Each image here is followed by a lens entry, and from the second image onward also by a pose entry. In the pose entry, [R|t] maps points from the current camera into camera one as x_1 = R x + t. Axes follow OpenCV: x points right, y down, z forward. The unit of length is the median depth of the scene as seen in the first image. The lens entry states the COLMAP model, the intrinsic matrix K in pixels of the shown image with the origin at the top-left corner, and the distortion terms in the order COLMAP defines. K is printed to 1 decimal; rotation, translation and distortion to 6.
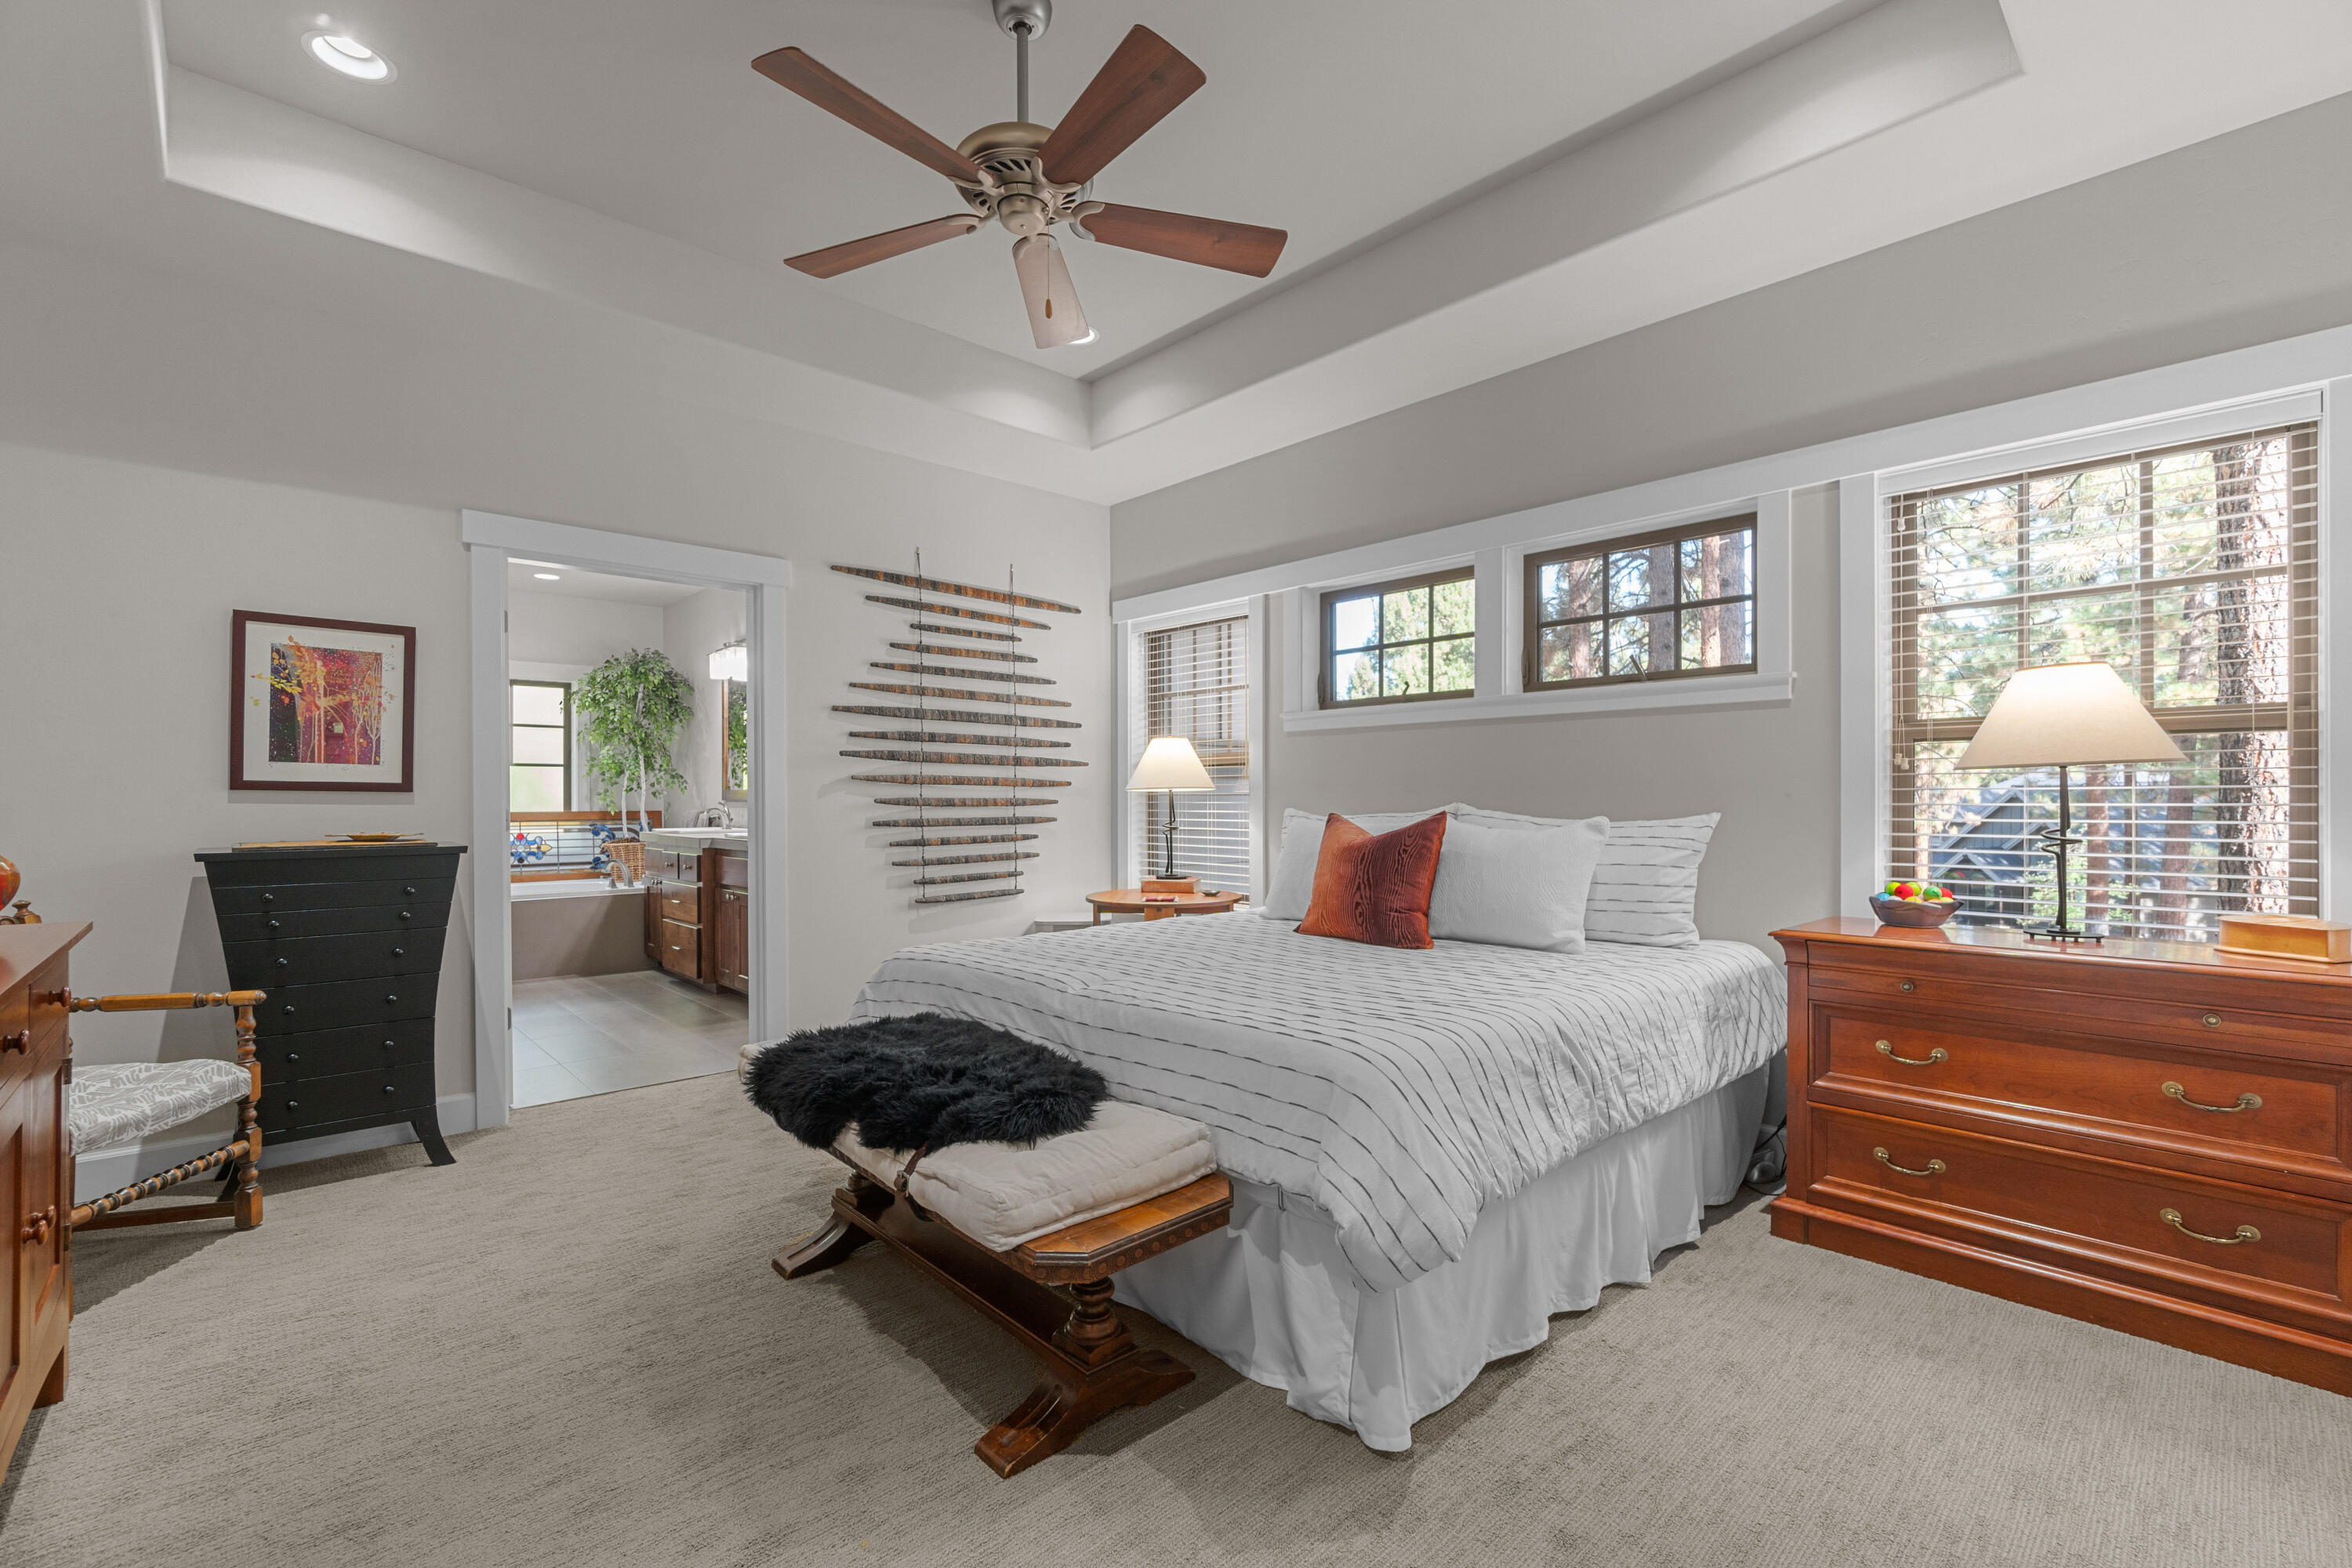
lens RADIAL K [[1013.2, 0, 1165.4], [0, 1013.2, 797.4], [0, 0, 1]] dist [-0.008006, 0.002117]
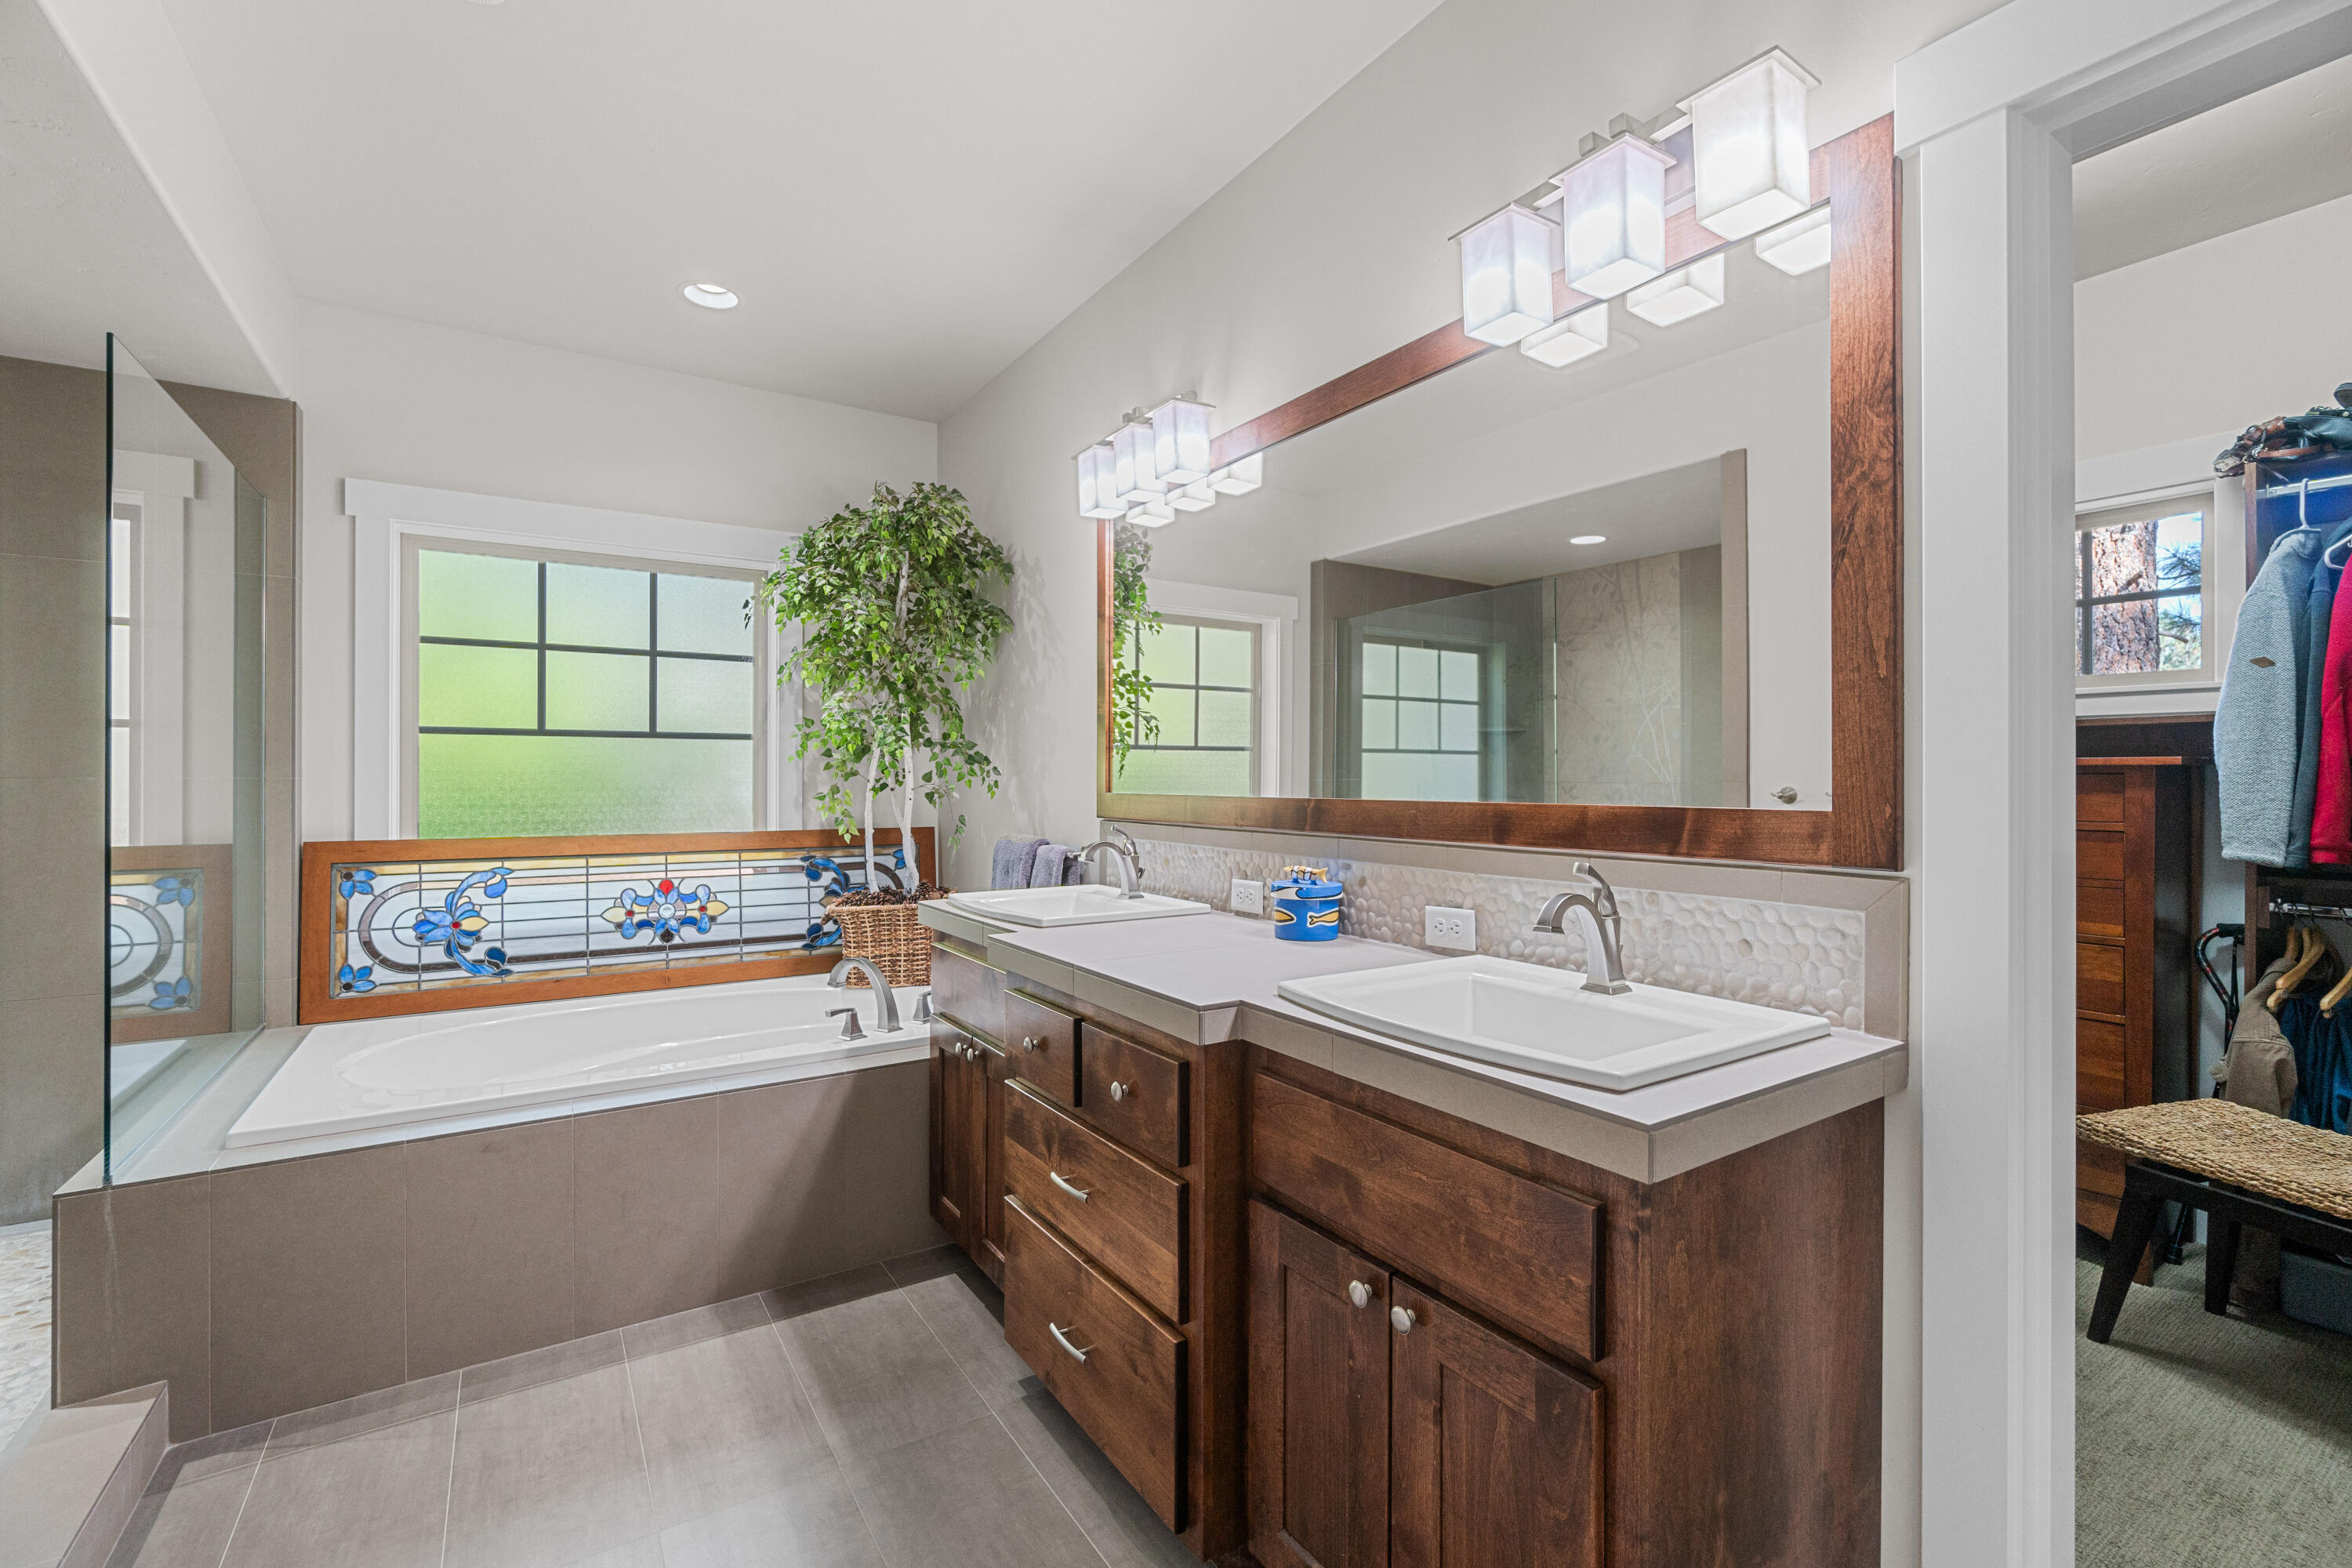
lens RADIAL K [[1013.2, 0, 1161.8], [0, 1013.2, 785.4], [0, 0, 1]] dist [-0.008006, 0.002117]
pose [[0.984218, 0.007693, -0.176792, -0.321728], [-0.006428, 0.999949, 0.007727, -0.012963], [0.176843, -0.006469, 0.984218, 0.566281]]
